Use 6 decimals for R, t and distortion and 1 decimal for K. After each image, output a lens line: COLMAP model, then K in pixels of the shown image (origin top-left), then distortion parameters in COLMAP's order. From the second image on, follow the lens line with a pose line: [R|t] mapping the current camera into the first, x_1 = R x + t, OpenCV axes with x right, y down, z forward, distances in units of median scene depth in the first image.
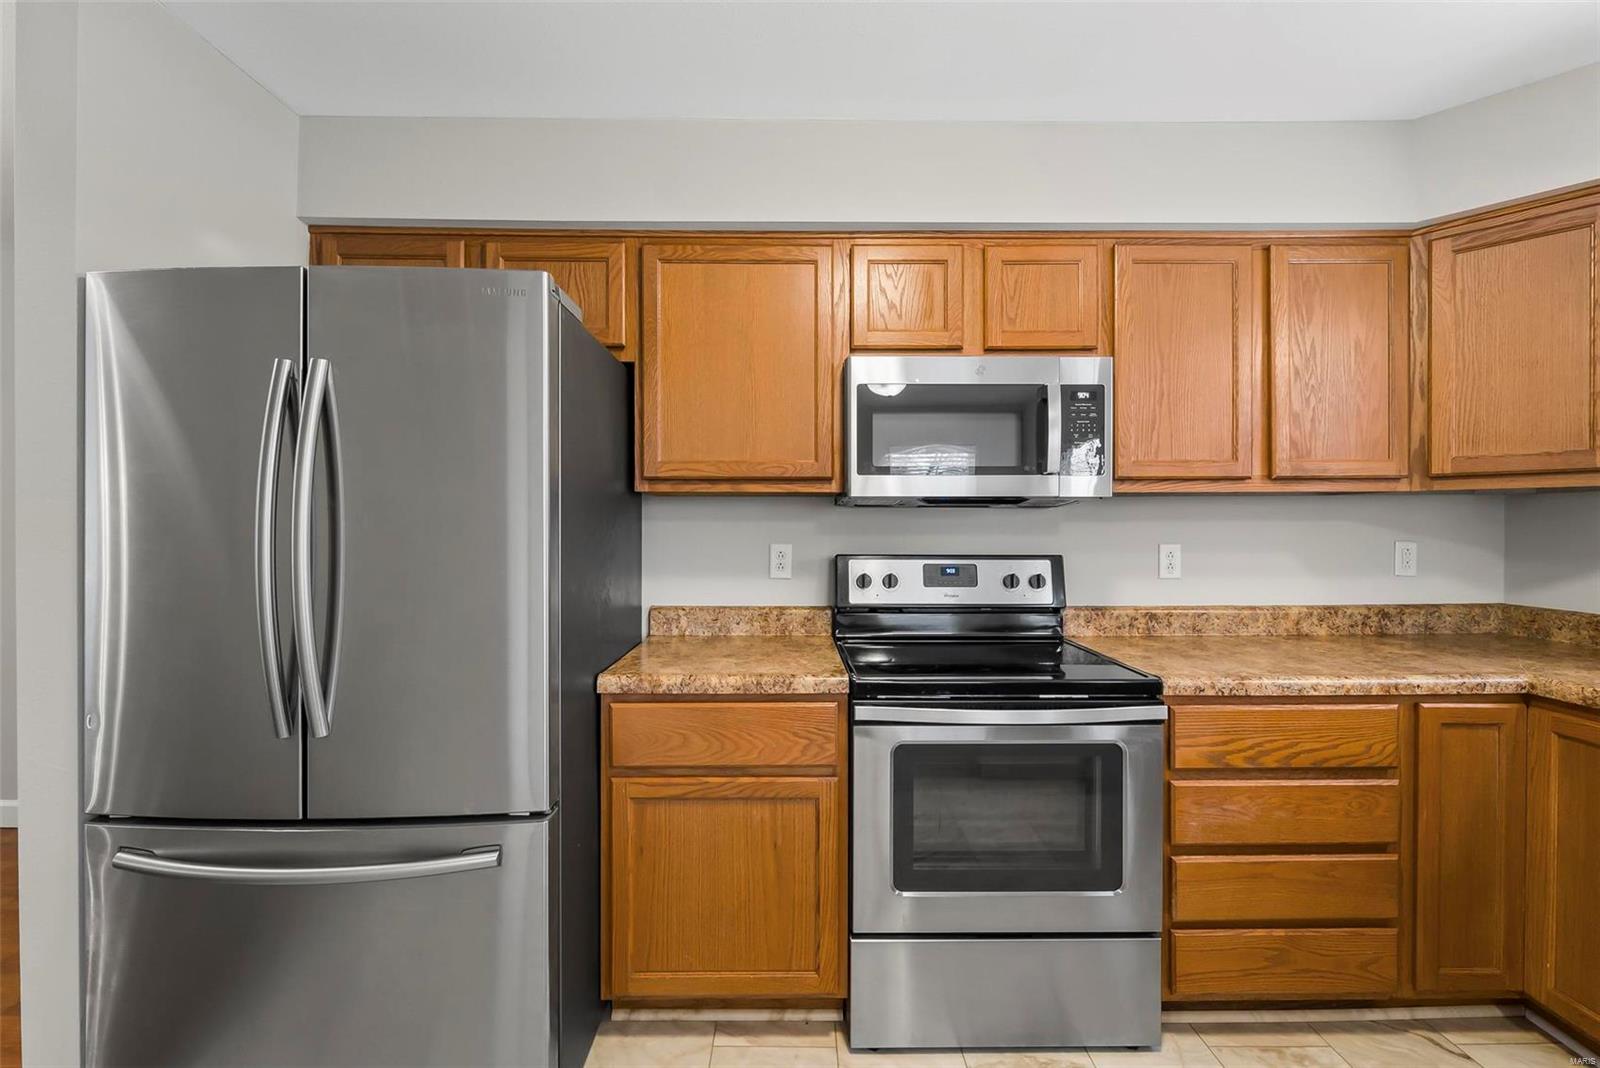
lens RADIAL K [[647.0, 0, 795.8], [0, 647.0, 525.9], [0, 0, 1]] dist [-0.001059, -0.000422]
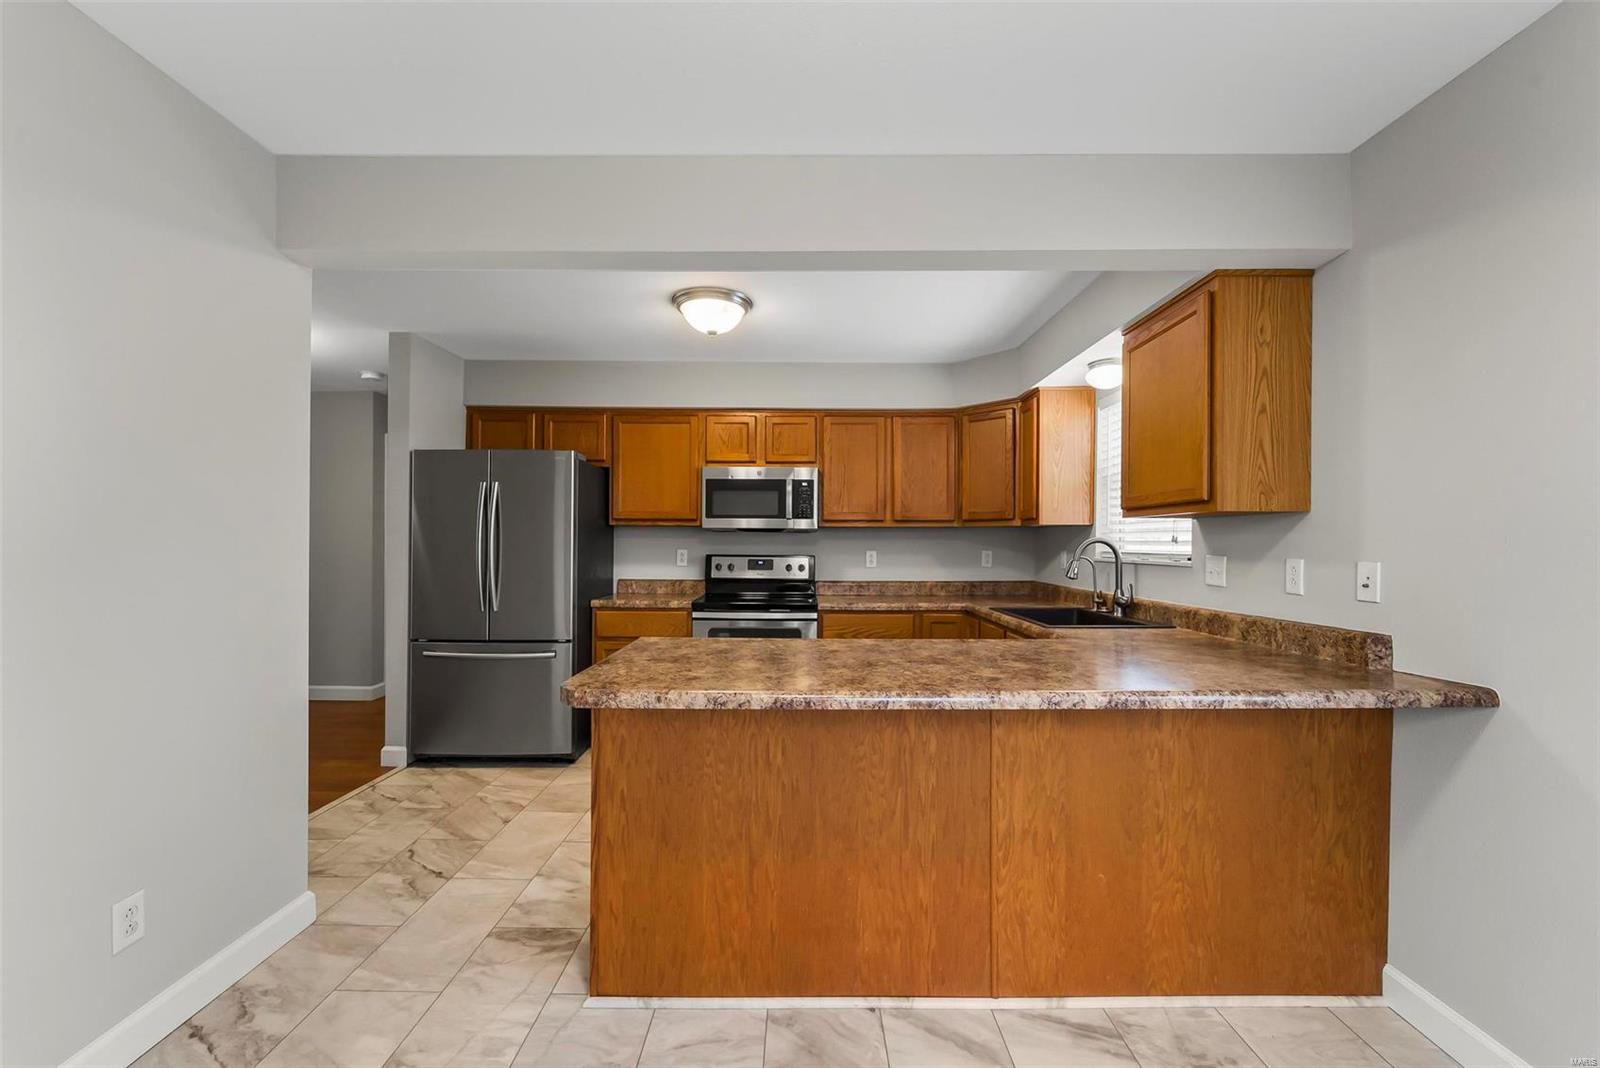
lens RADIAL K [[644.0, 0, 795.6], [0, 644.0, 540.9], [0, 0, 1]] dist [-0.000435, -0.000155]
pose [[0.999916, 0.006172, -0.011371, 0.426743], [-0.006189, 0.999980, -0.001523, 0.001850], [0.011362, 0.001593, 0.999934, -1.235920]]
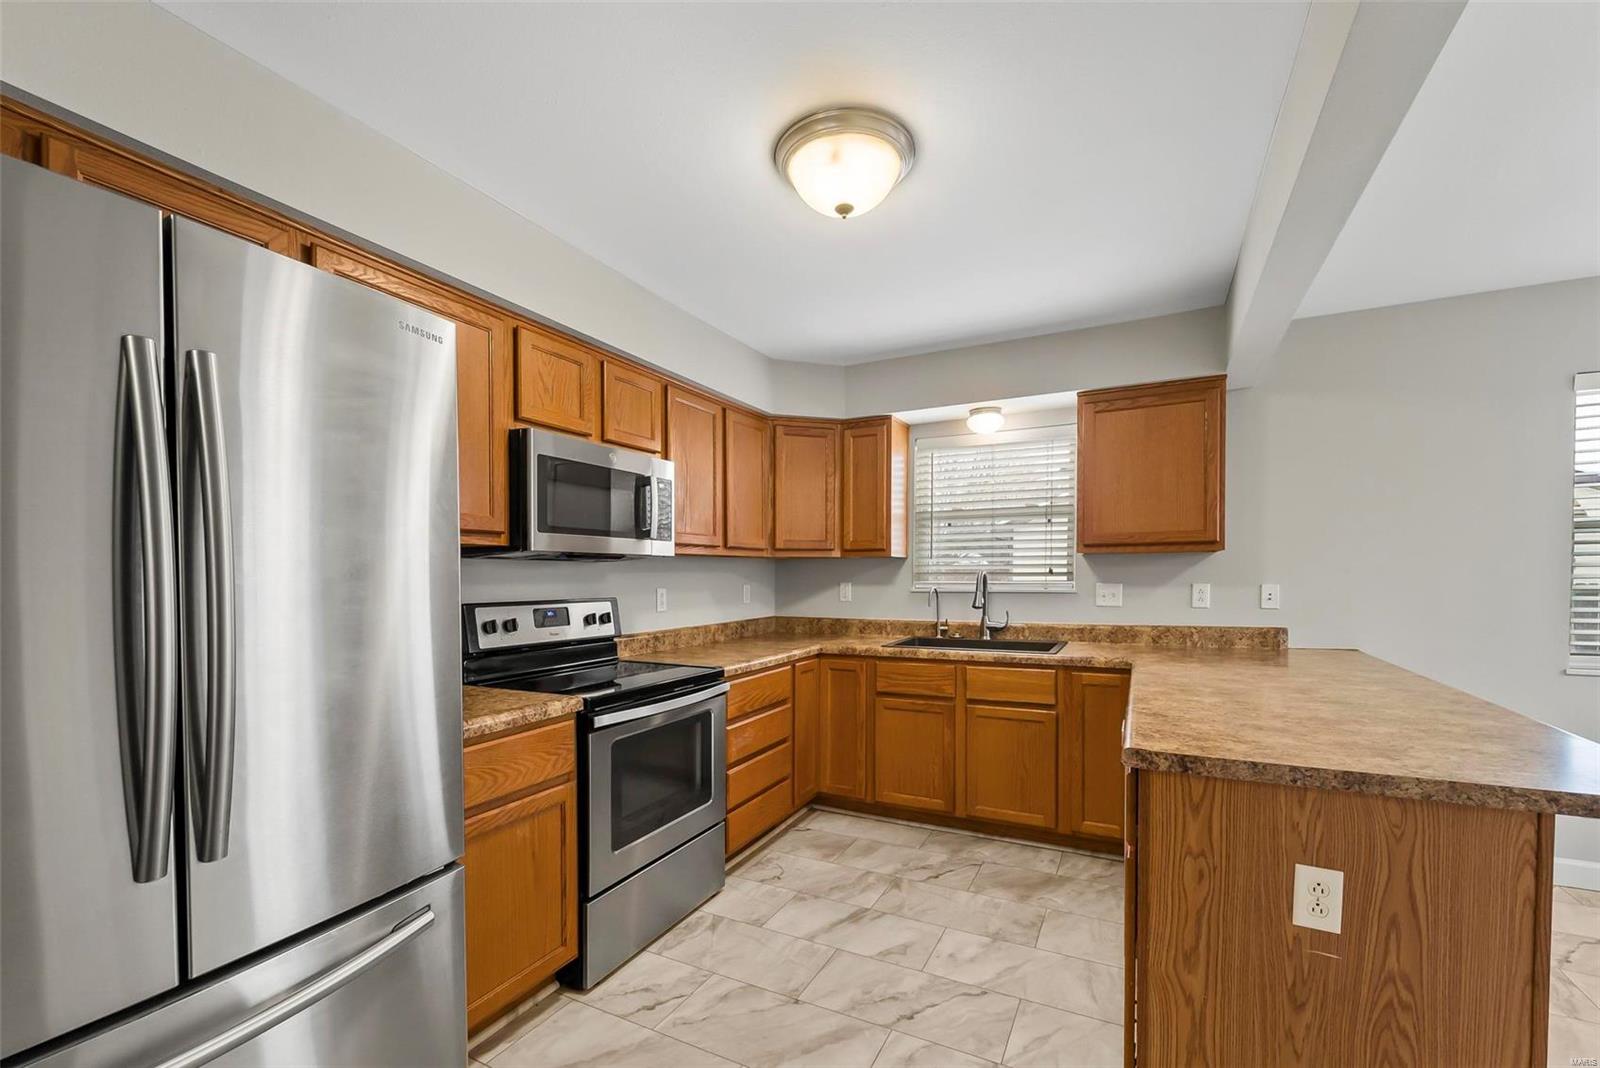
lens RADIAL K [[658.9, 0, 799.3], [0, 658.9, 588.7], [0, 0, 1]] dist [-0.001993, -0.000117]
pose [[0.462091, -0.018978, 0.886629, -0.708701], [0.003513, 0.999802, 0.019570, 0.001274], [-0.886825, -0.005928, 0.462066, 0.037597]]
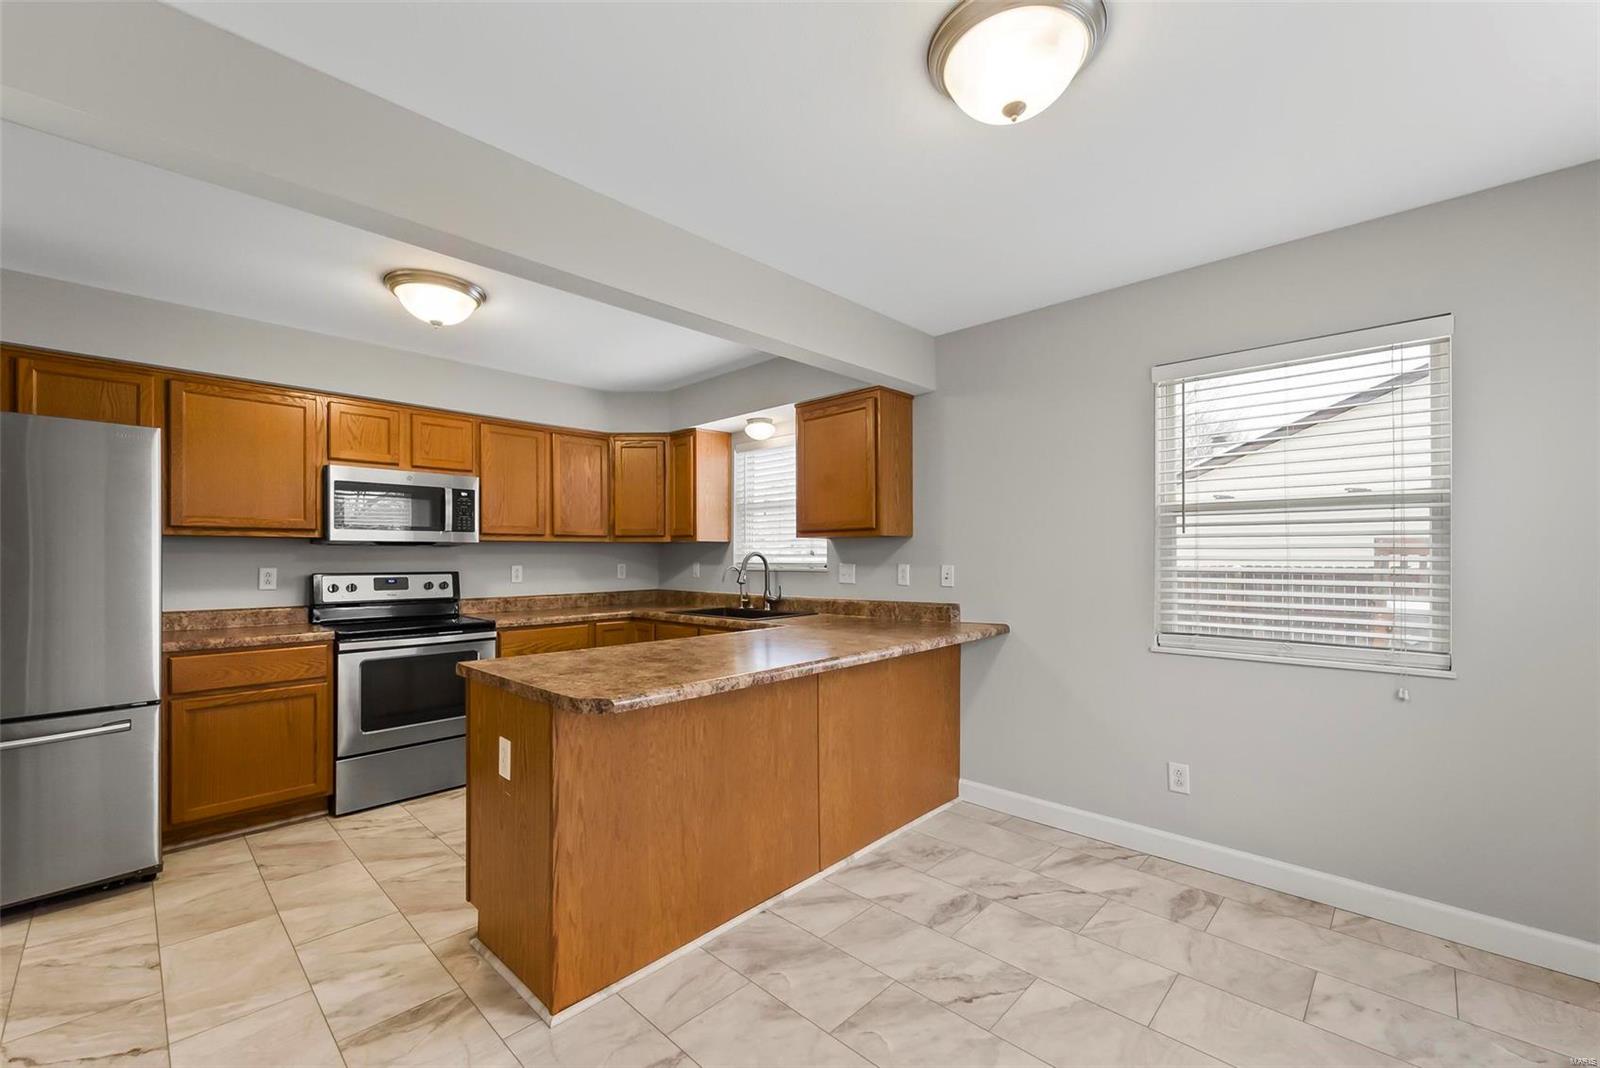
lens RADIAL K [[650.9, 0, 797.3], [0, 650.9, 554.7], [0, 0, 1]] dist [0.000845, 0.000012]
pose [[0.695747, 0.001401, 0.718286, -0.312052], [0.001384, 0.999994, -0.003290, 0.003173], [-0.718286, 0.003283, 0.695740, -1.211142]]
